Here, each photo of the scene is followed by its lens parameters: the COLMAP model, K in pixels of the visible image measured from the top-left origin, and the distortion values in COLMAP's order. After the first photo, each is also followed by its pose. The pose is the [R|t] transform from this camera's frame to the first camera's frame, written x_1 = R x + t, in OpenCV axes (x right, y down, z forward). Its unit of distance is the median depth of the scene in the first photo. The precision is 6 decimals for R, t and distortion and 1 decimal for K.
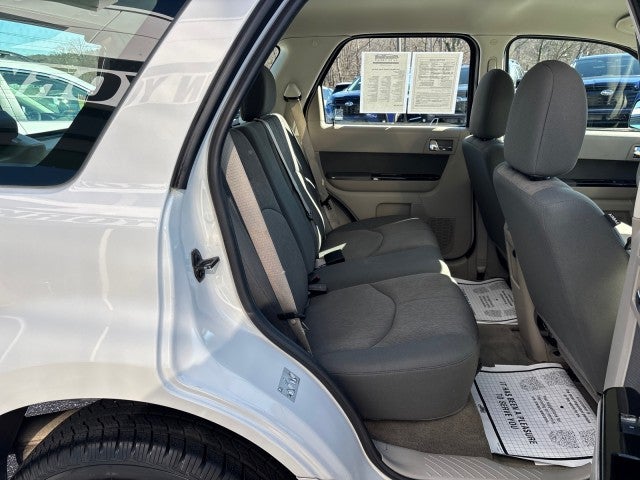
lens RADIAL K [[507.4, 0, 317.1], [0, 507.4, 260.0], [0, 0, 1]] dist [0.033870, -0.001808]
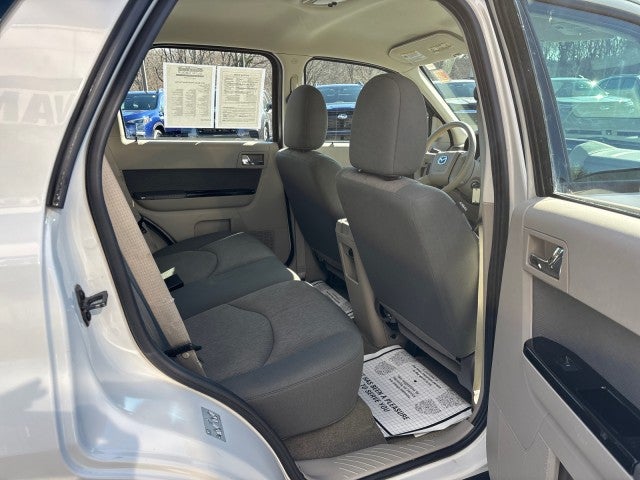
lens RADIAL K [[507.4, 0, 317.1], [0, 507.4, 260.0], [0, 0, 1]] dist [0.033870, -0.001808]
pose [[0.867016, -0.126465, 0.481965, -0.202516], [0.150336, 0.988573, -0.011045, 0.002927], [-0.475061, 0.082033, 0.876121, 0.093272]]
